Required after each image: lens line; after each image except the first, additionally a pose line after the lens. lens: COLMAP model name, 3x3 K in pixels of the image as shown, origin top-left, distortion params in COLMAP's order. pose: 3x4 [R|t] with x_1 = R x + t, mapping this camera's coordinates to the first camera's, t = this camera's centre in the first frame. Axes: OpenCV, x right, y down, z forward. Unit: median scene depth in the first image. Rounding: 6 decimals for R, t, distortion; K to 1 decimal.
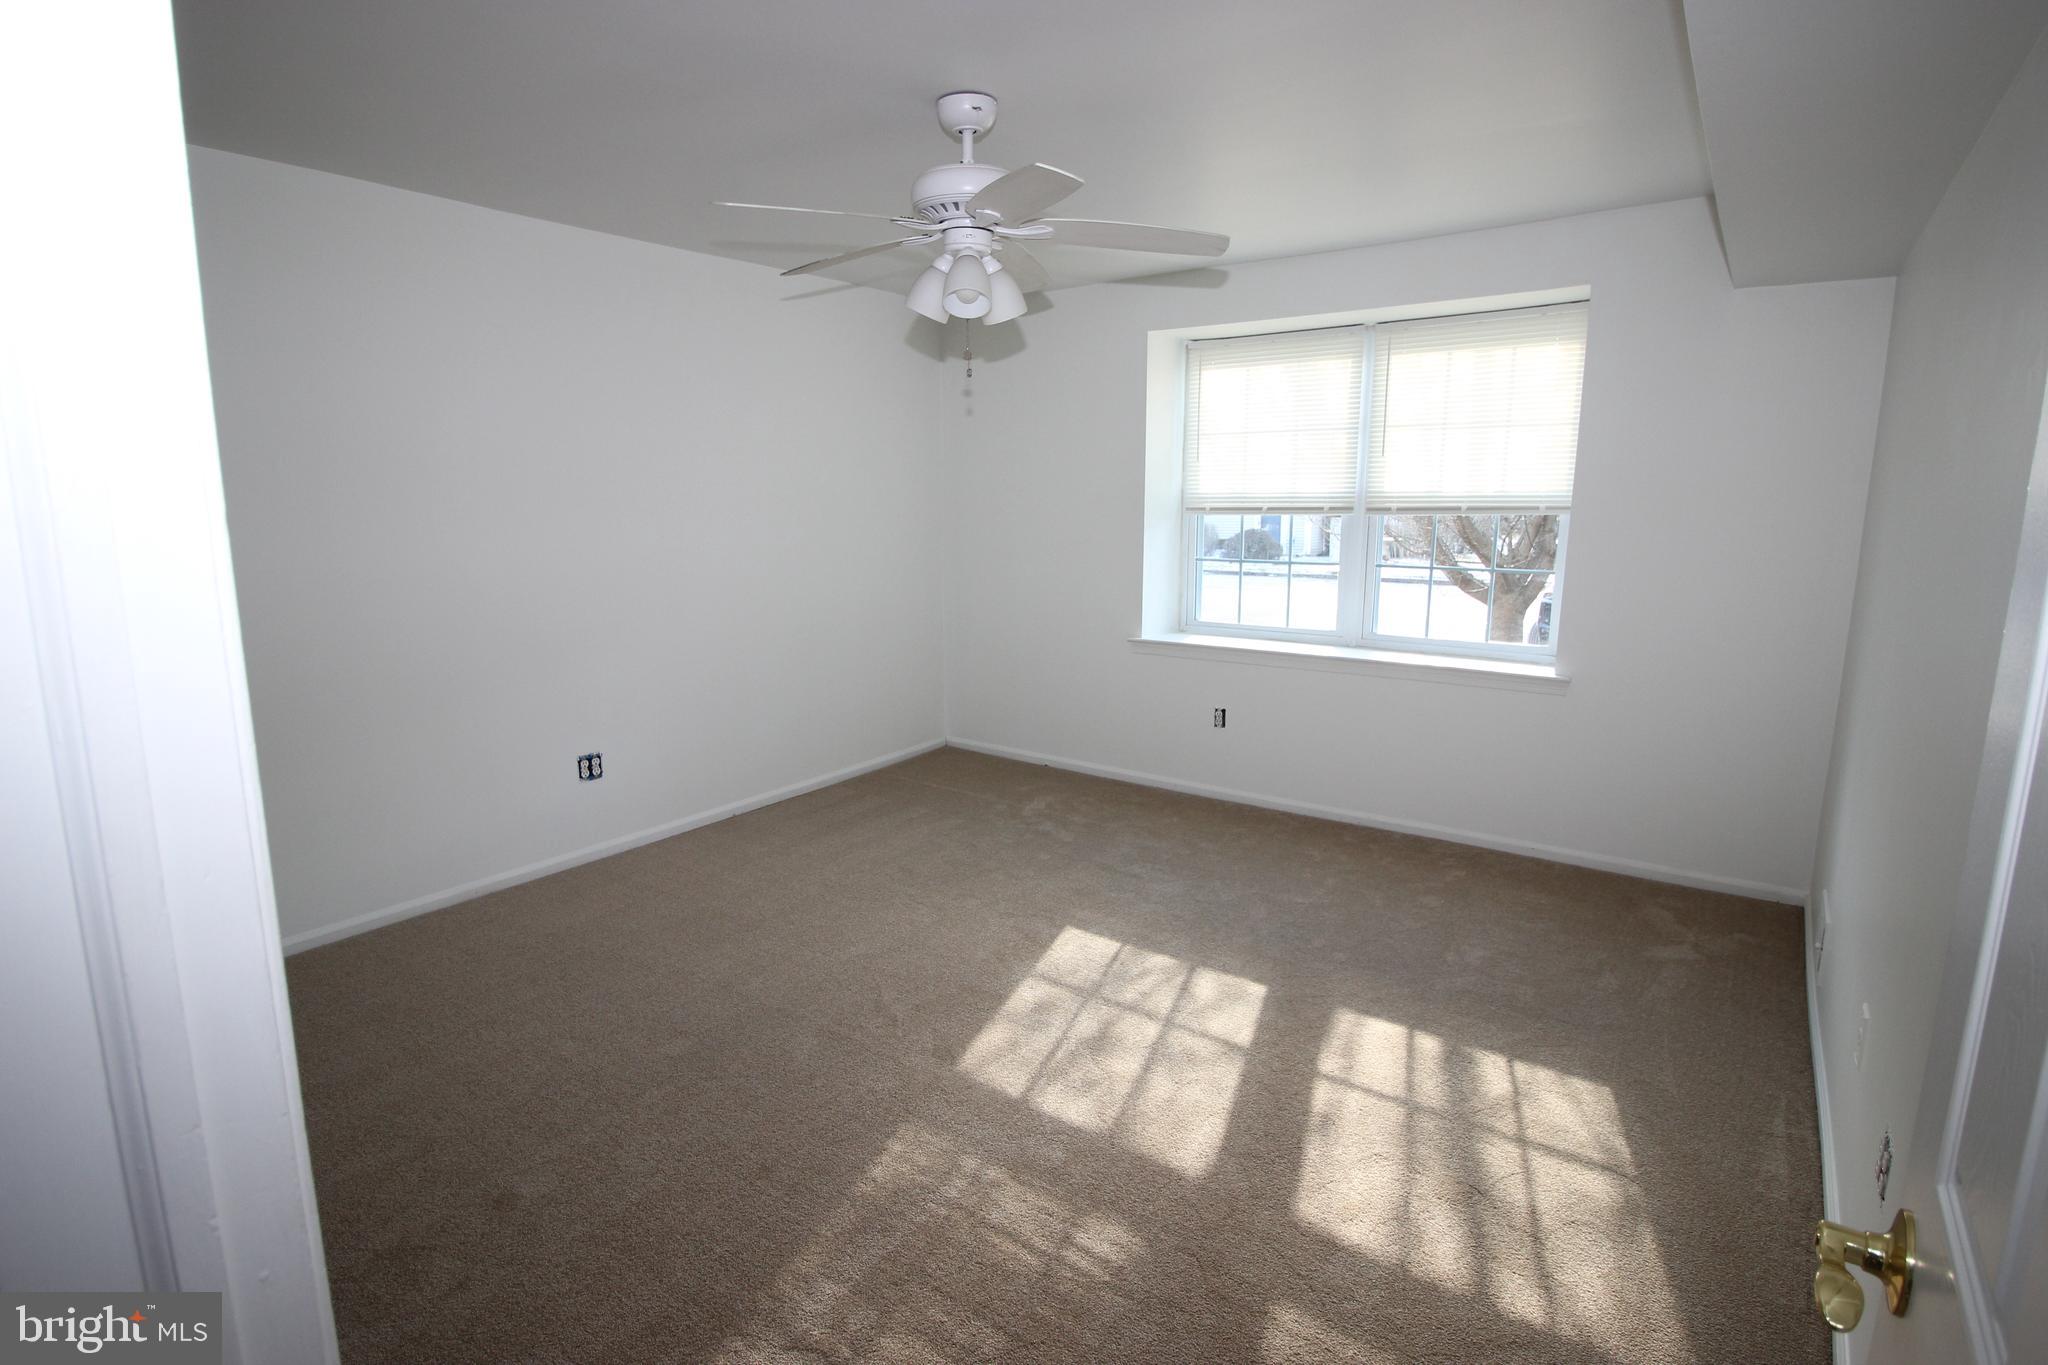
lens RADIAL K [[993.8, 0, 1020.0], [0, 993.8, 669.2], [0, 0, 1]] dist [0.000109, -0.009319]
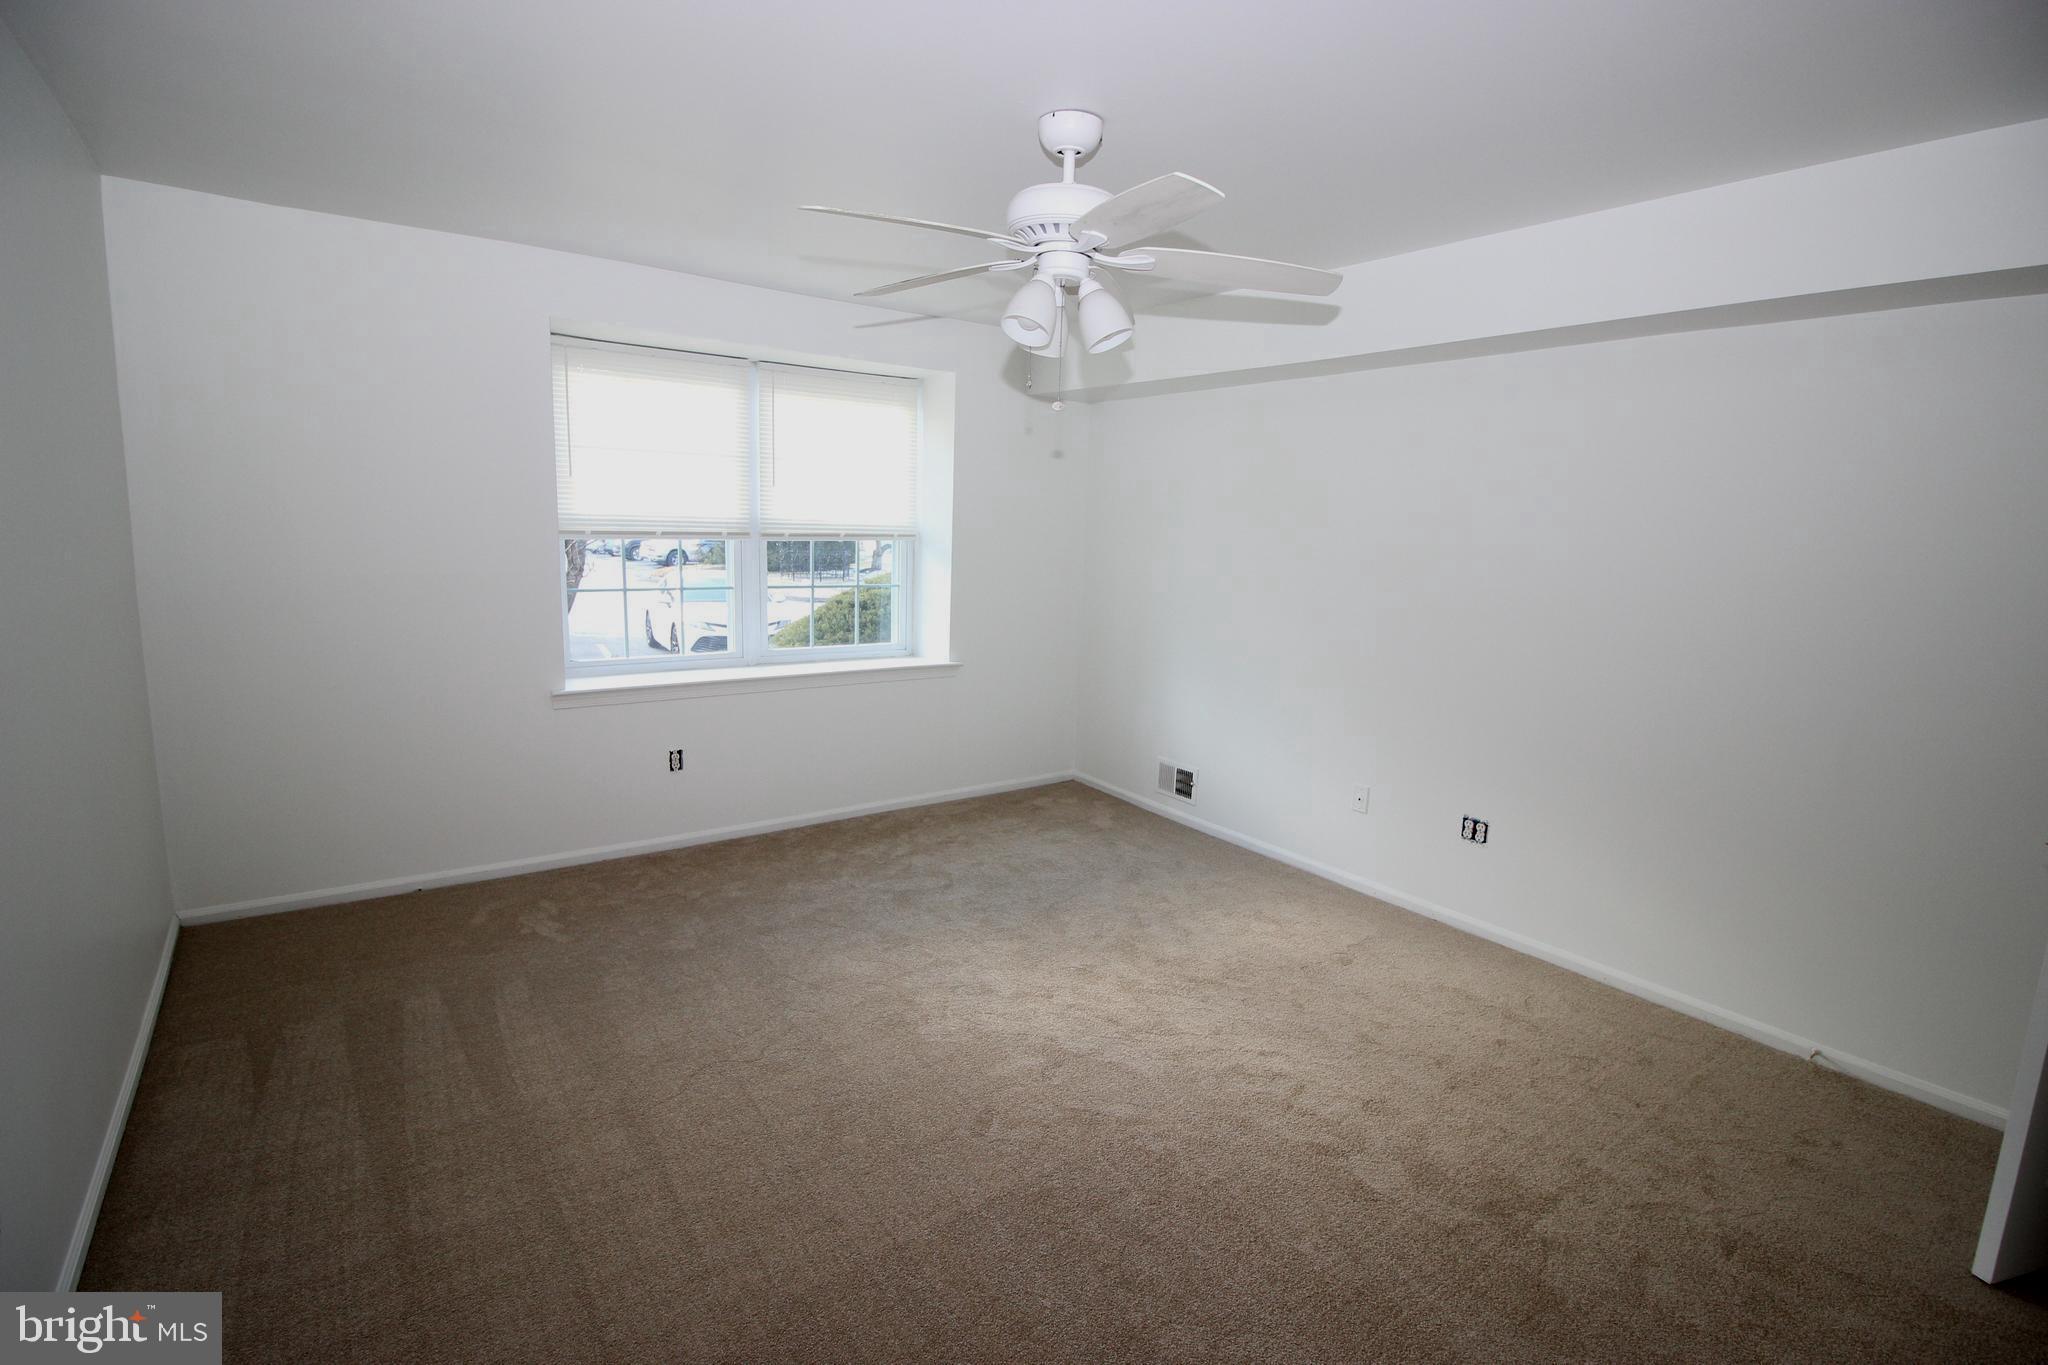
lens RADIAL K [[964.7, 0, 1024.0], [0, 964.7, 682.5], [0, 0, 1]] dist [0.000133, -0.000020]
pose [[0.297298, -0.140144, 0.944444, -0.954663], [0.131895, 0.985714, 0.104749, -0.130706], [-0.945631, 0.093426, 0.311535, 0.733962]]
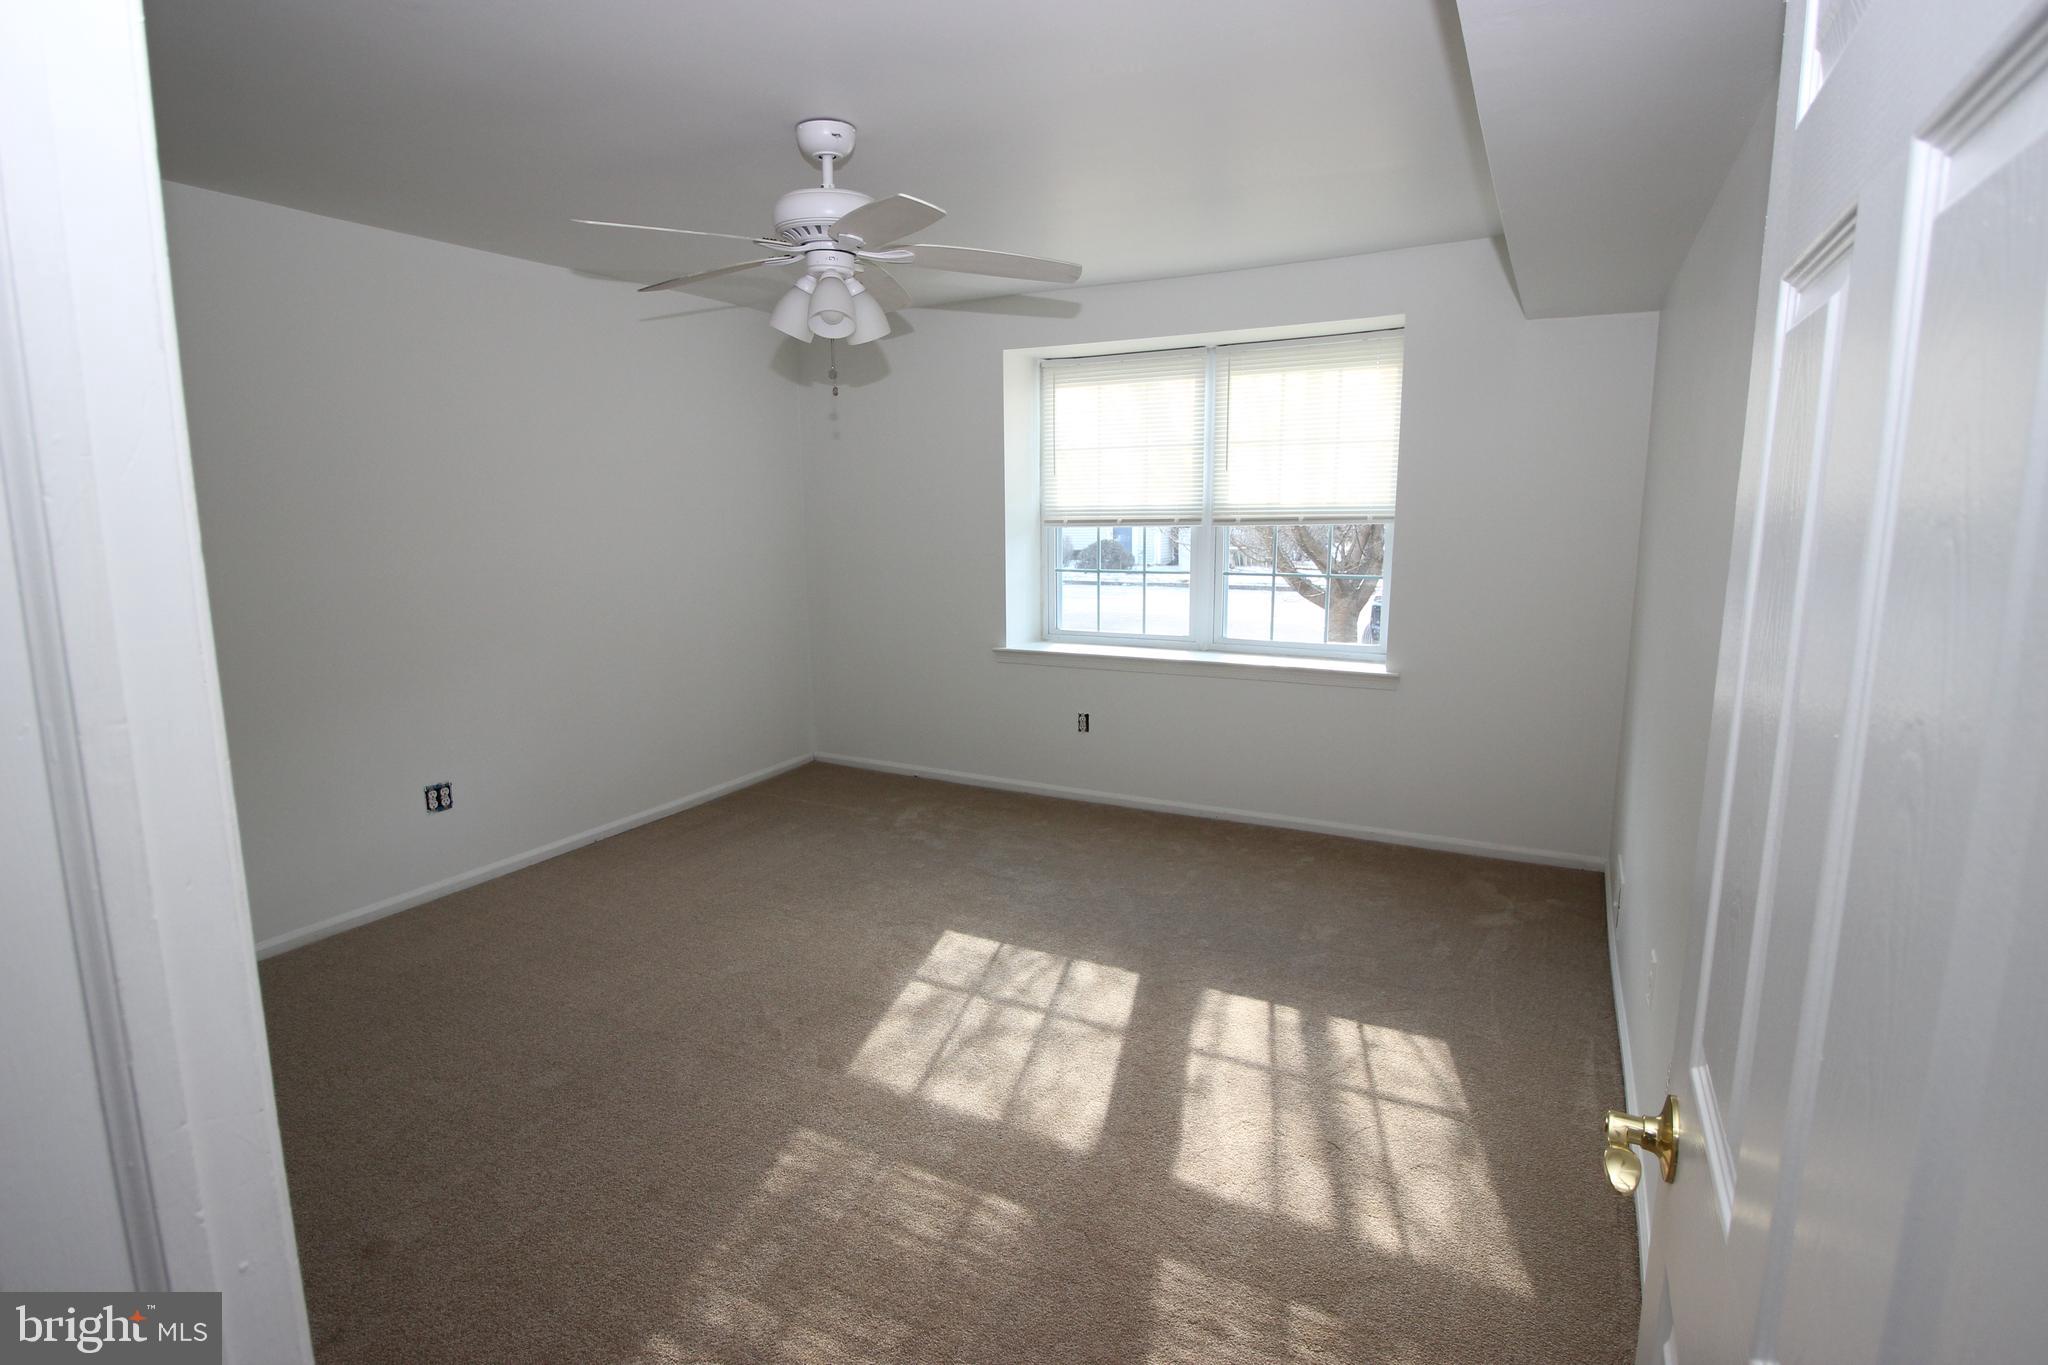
lens RADIAL K [[993.0, 0, 1013.4], [0, 993.0, 667.8], [0, 0, 1]] dist [0.000909, -0.011936]
pose [[0.990572, -0.028921, 0.133908, -0.014693], [0.030776, 0.999457, -0.011801, 0.003021], [-0.133494, 0.015811, 0.990924, -0.030339]]
